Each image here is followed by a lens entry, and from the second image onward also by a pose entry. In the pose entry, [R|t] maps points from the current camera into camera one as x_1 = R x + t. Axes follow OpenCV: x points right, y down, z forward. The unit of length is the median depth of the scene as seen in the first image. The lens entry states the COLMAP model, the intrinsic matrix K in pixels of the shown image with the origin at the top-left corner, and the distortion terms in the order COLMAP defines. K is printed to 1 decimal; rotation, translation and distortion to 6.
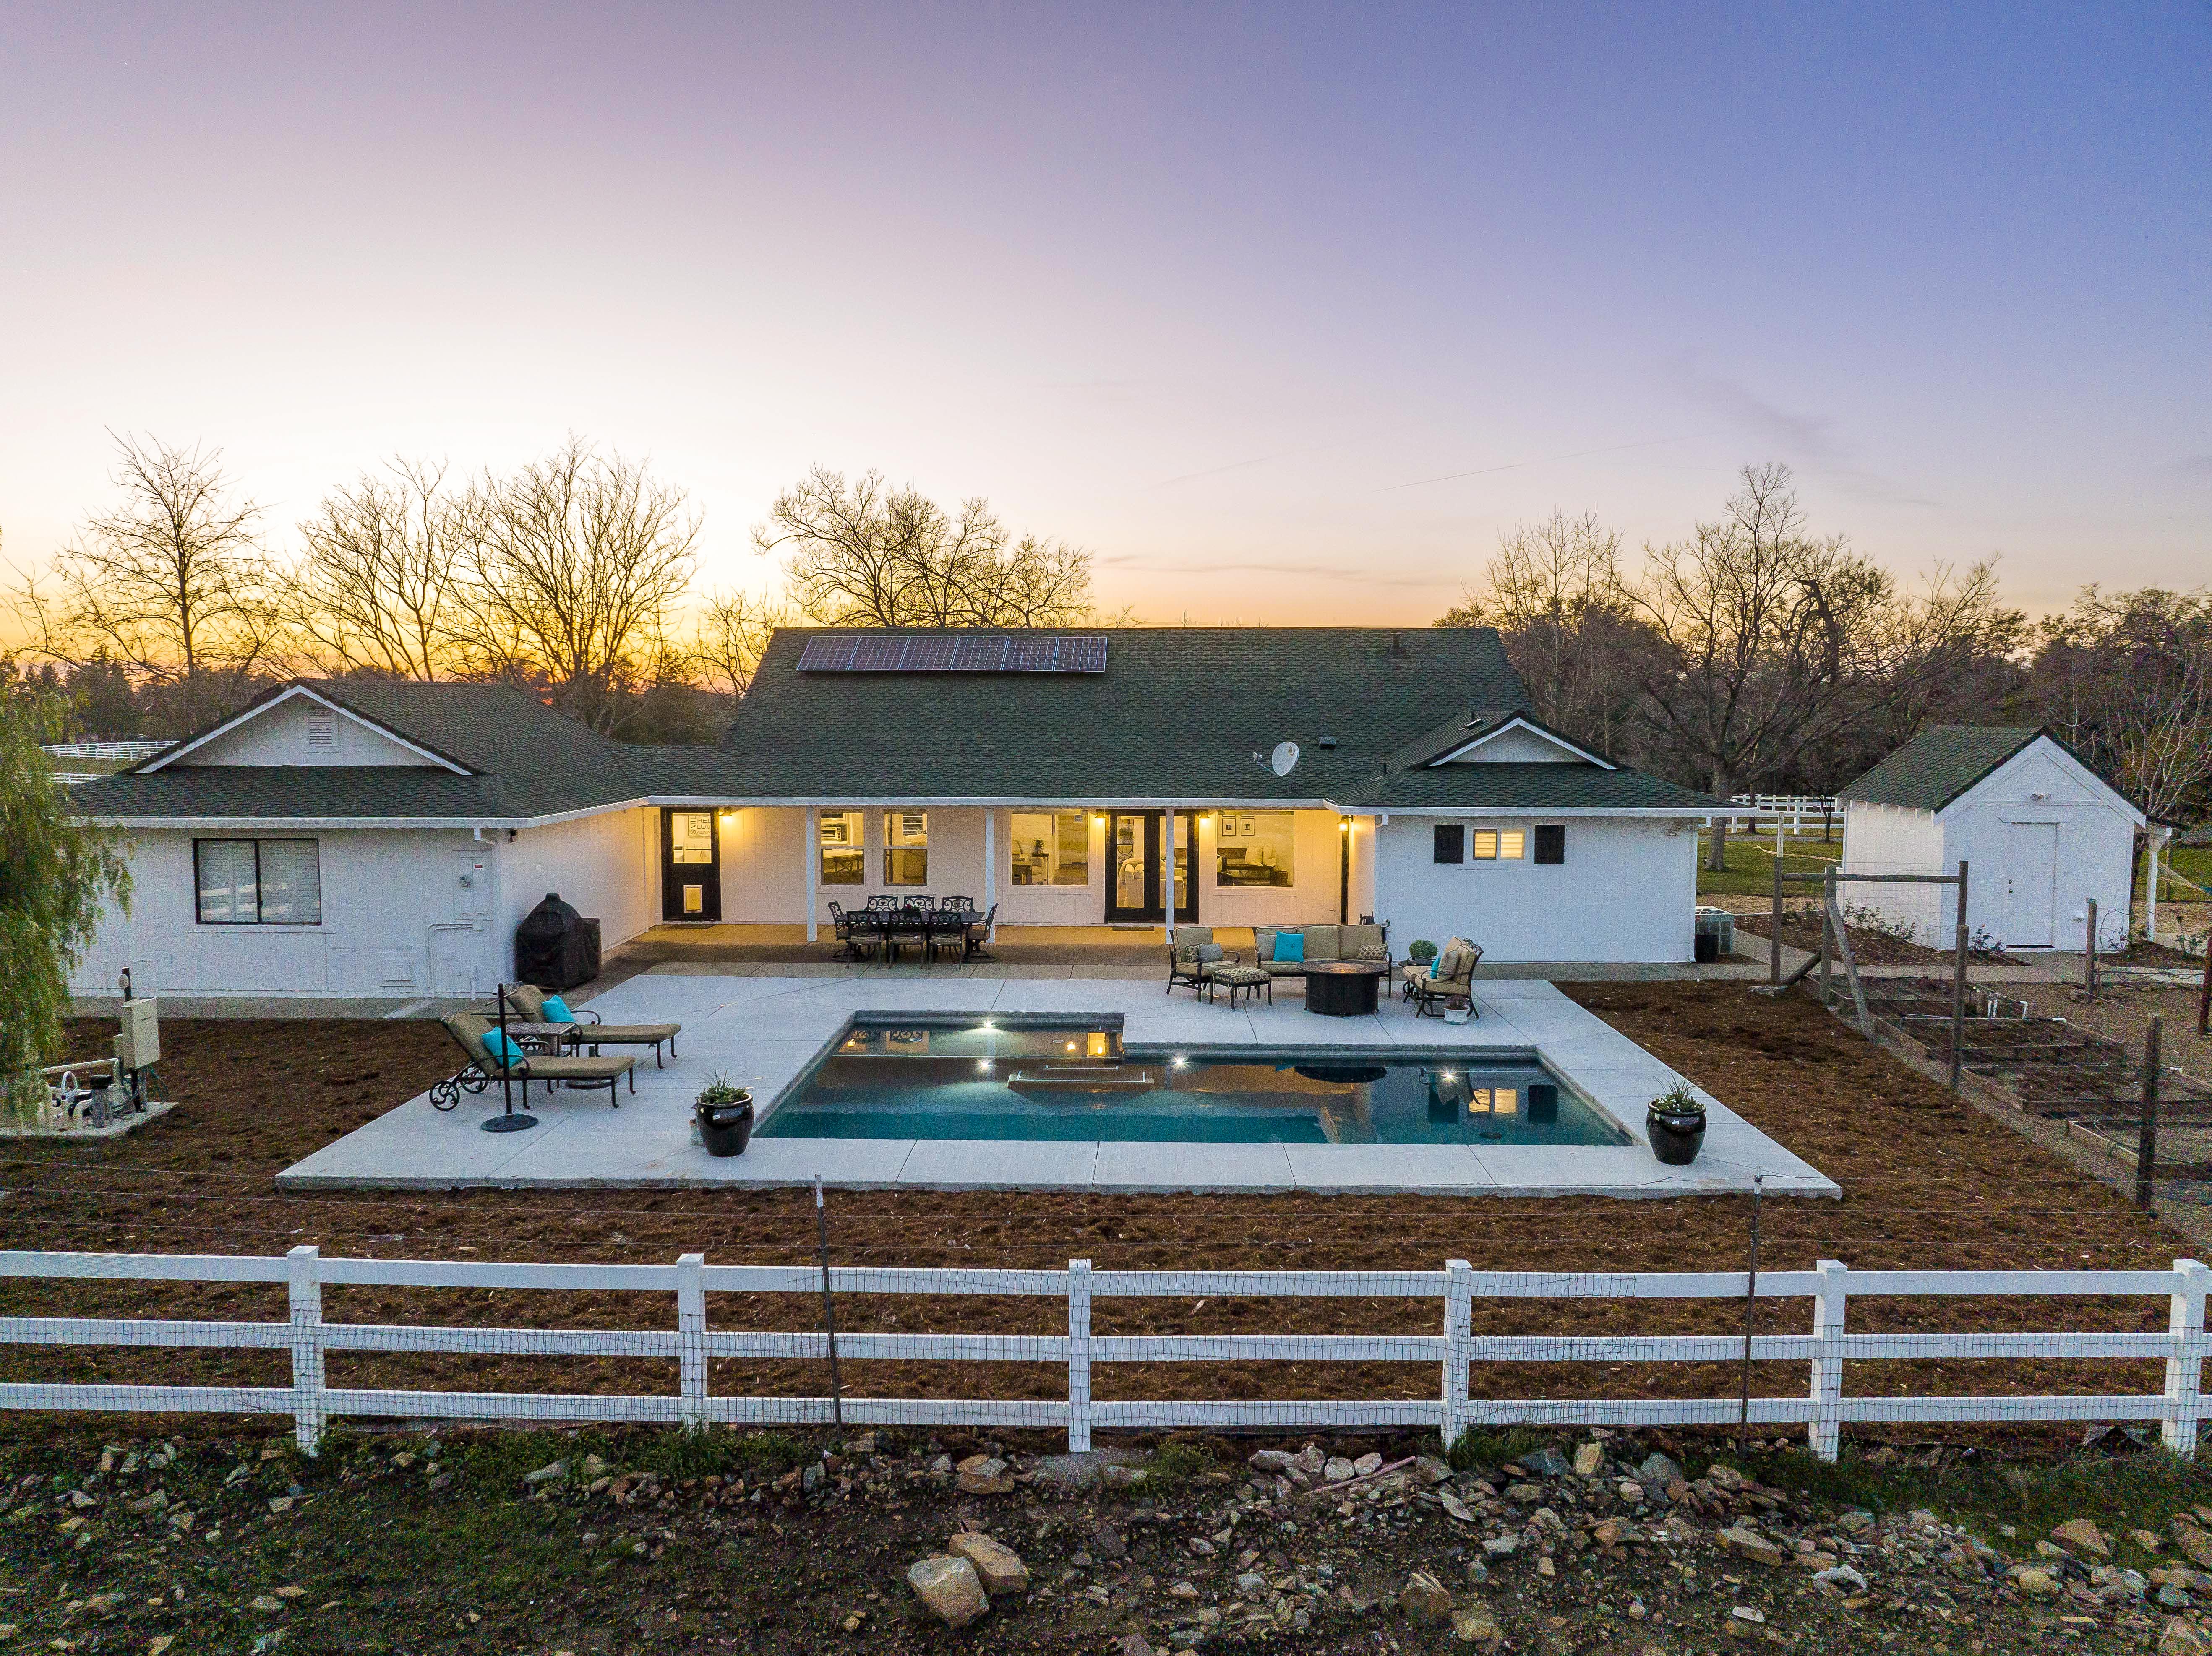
lens RADIAL K [[1551.9, 0, 1104.2], [0, 1551.9, 838.6], [0, 0, 1]] dist [-0.036988, 0.006286]
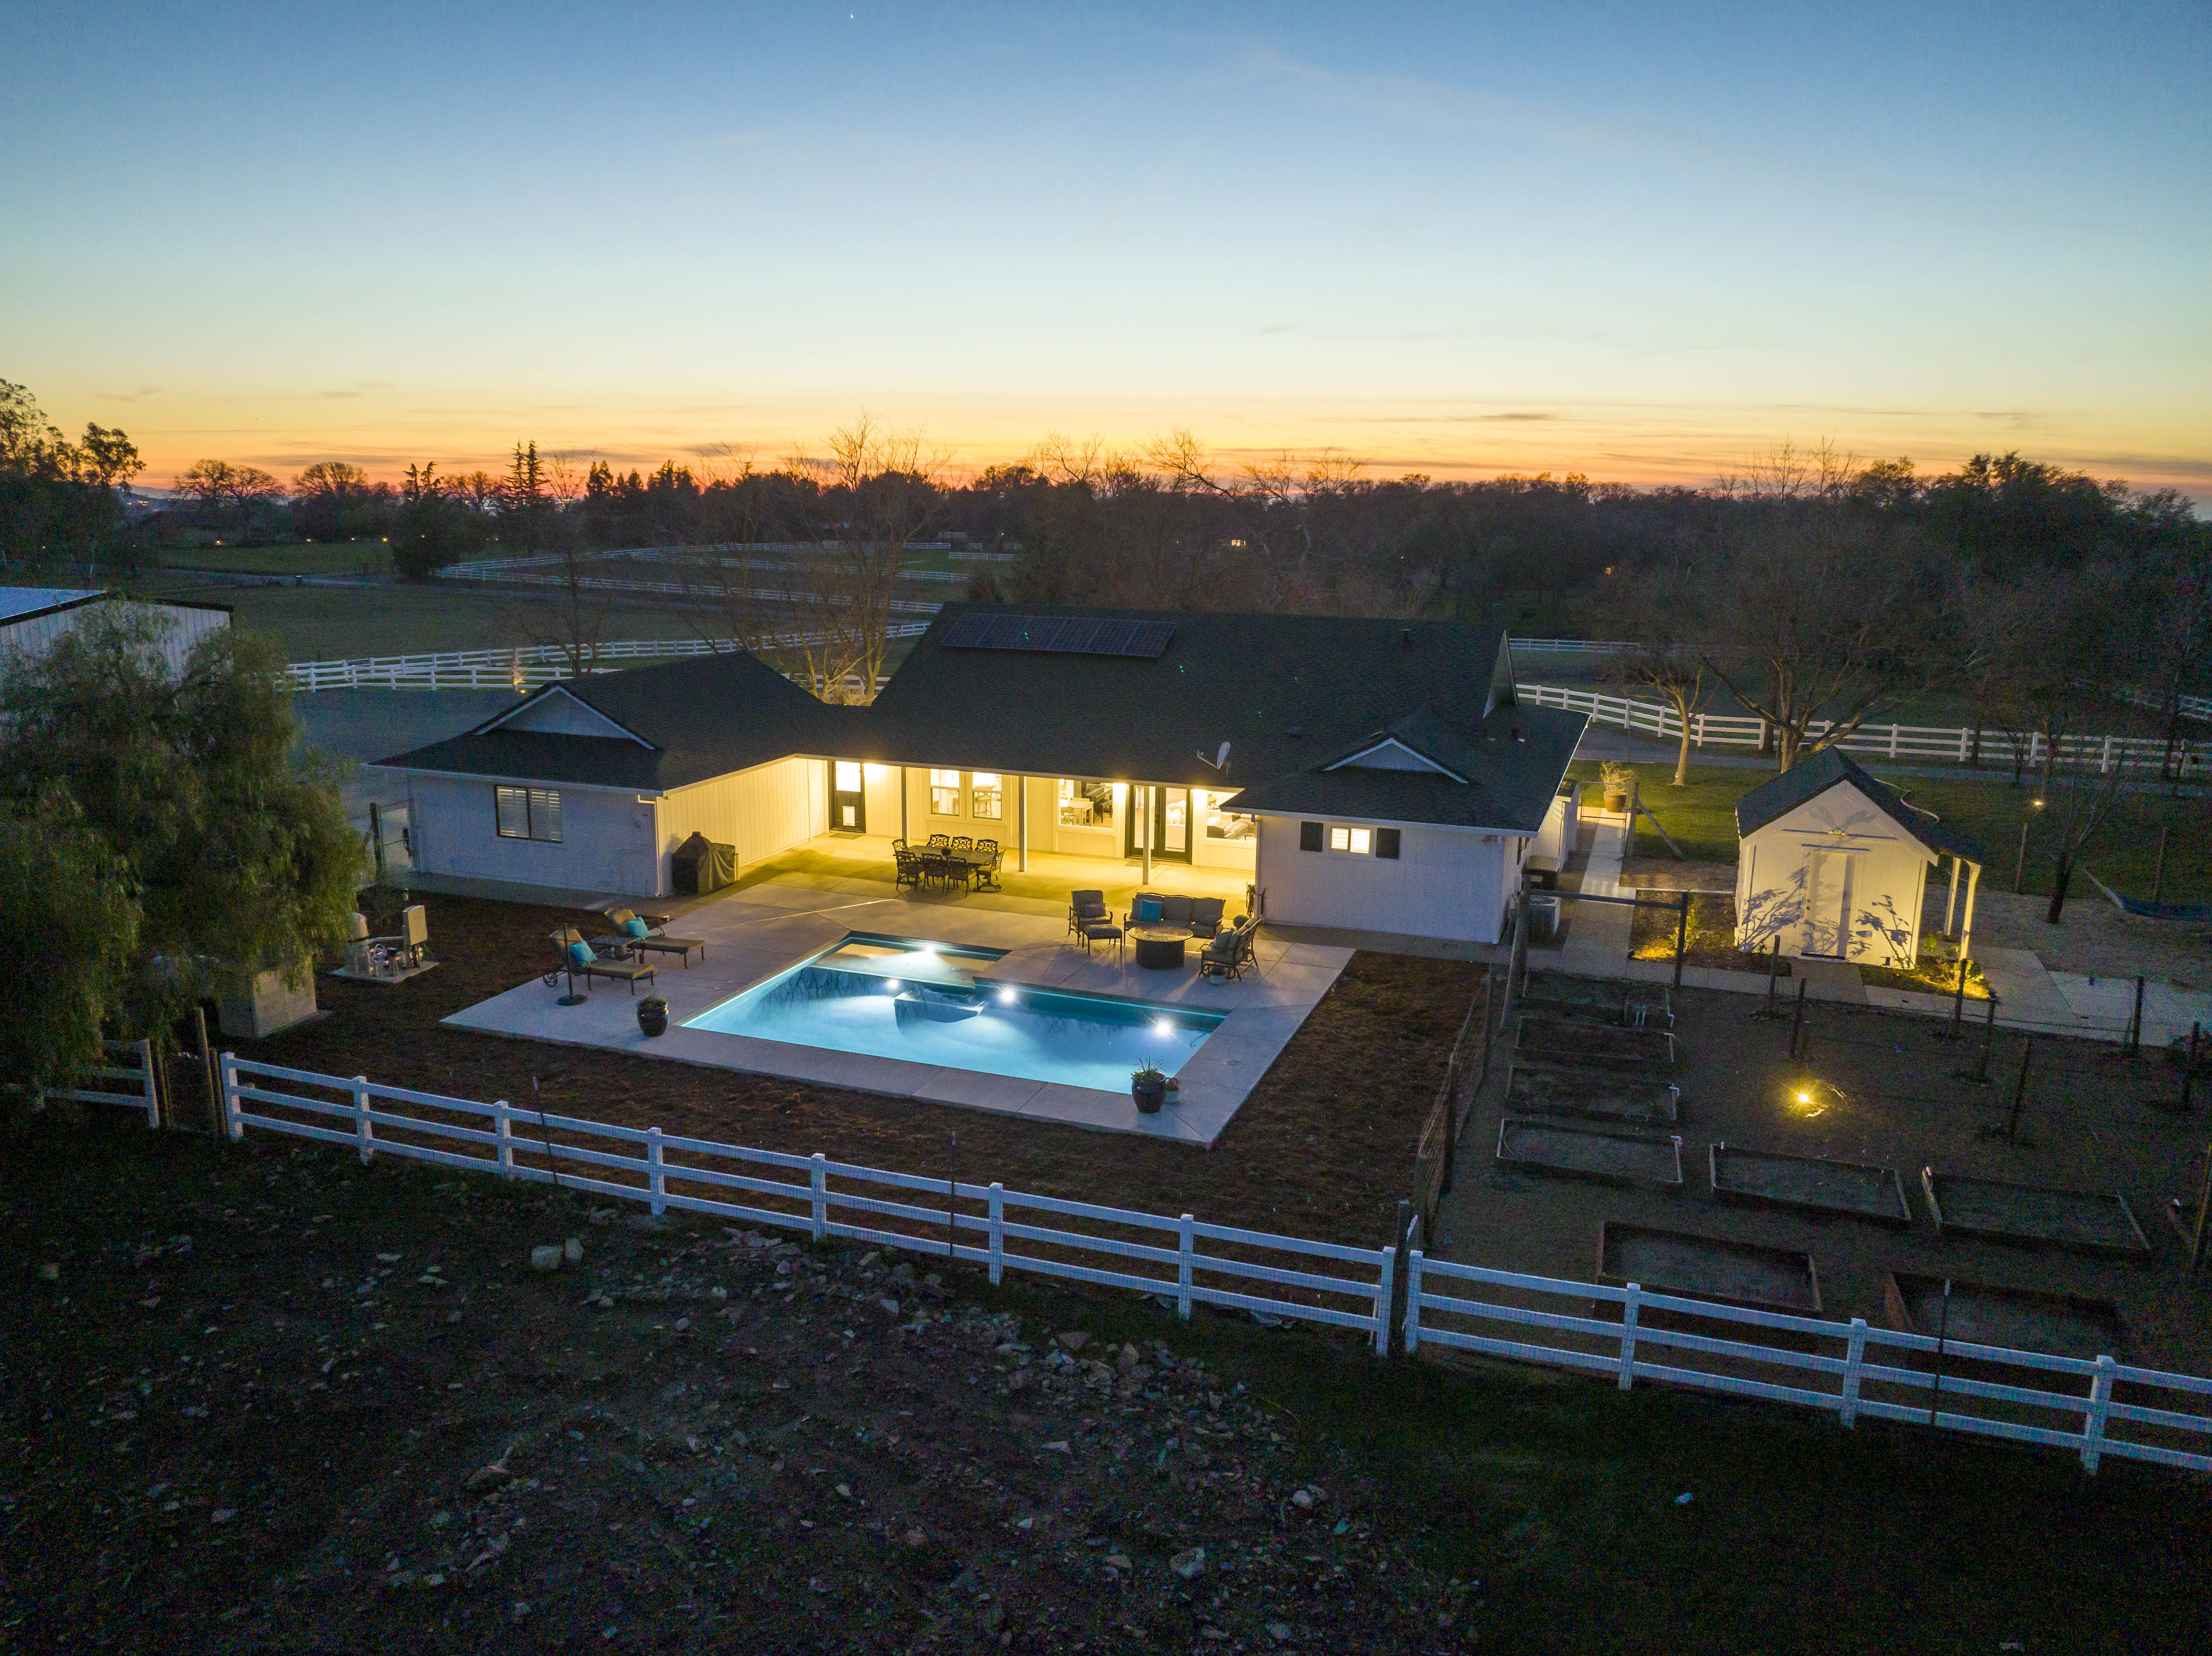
lens RADIAL K [[1551.9, 0, 1104.2], [0, 1551.9, 838.6], [0, 0, 1]] dist [-0.036988, 0.006286]
pose [[0.946649, 0.078639, -0.312524, 0.502723], [-0.036823, 0.989814, 0.137524, -0.182334], [0.320155, -0.118678, 0.939902, -0.313667]]
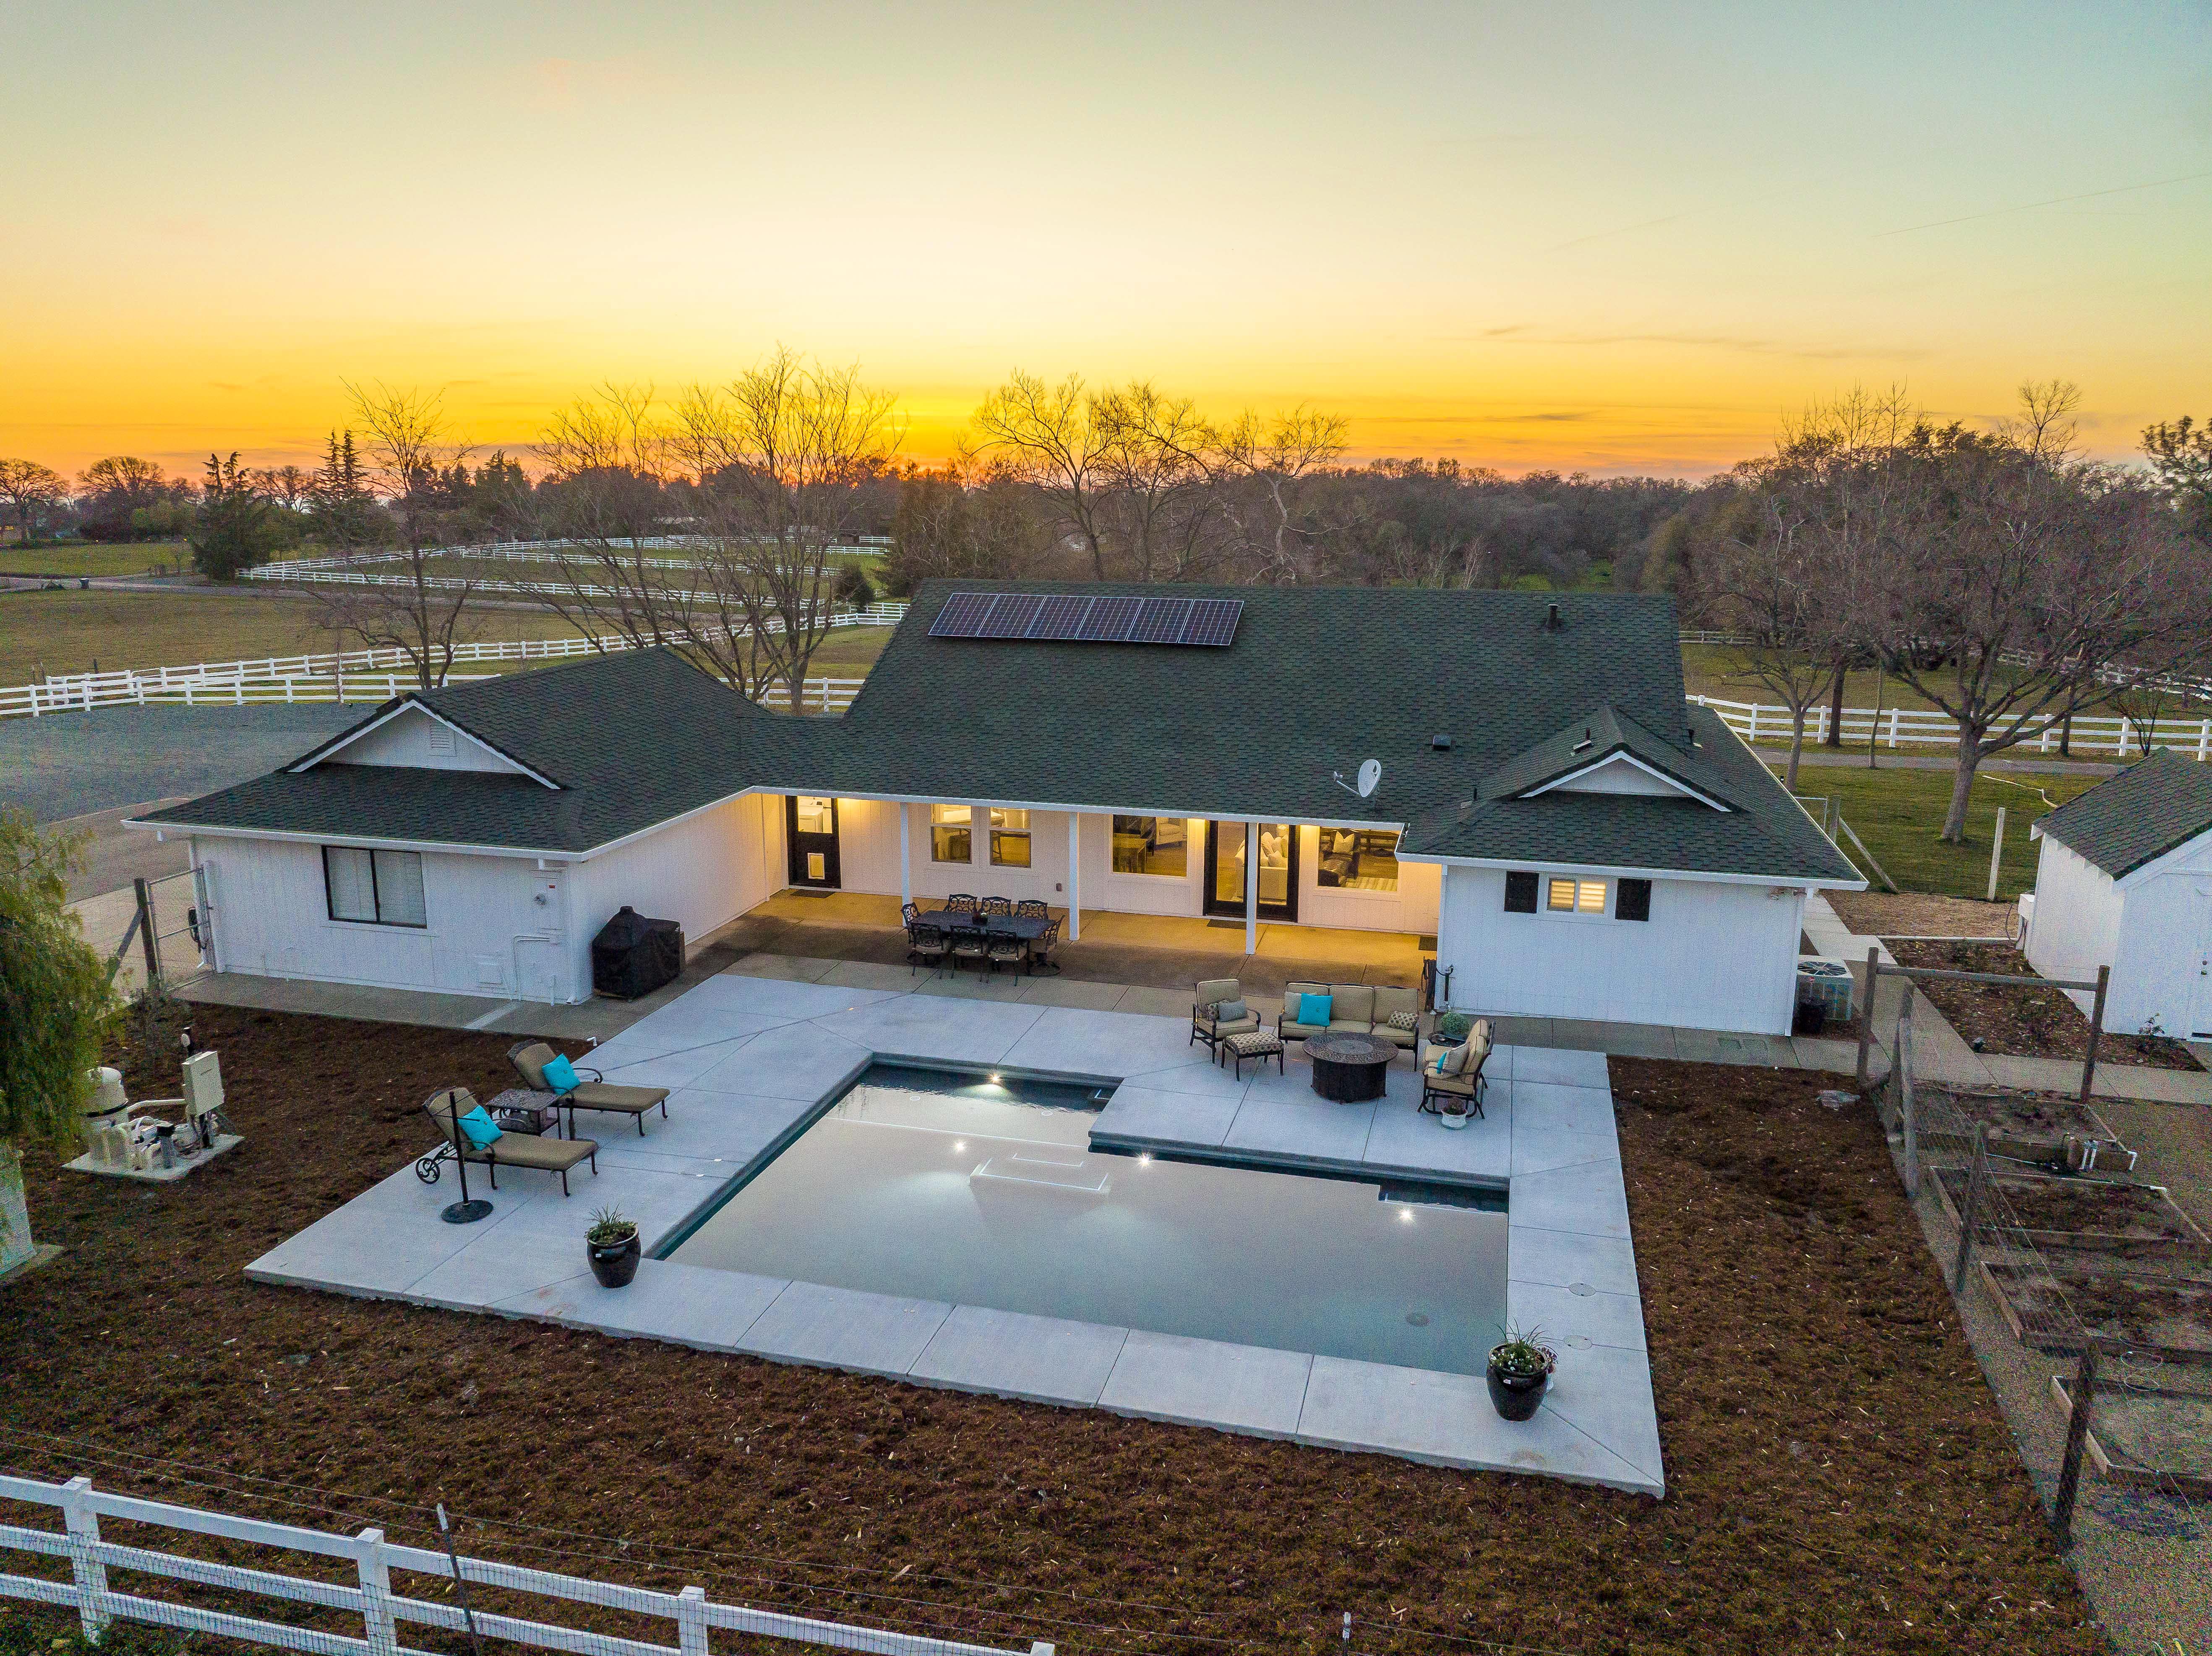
lens RADIAL K [[1551.9, 0, 1104.2], [0, 1551.9, 838.6], [0, 0, 1]] dist [-0.036988, 0.006286]
pose [[0.974286, 0.052239, -0.219178, 0.194402], [-0.022214, 0.990283, 0.137283, -0.163192], [0.224219, -0.128884, 0.965979, 0.047071]]
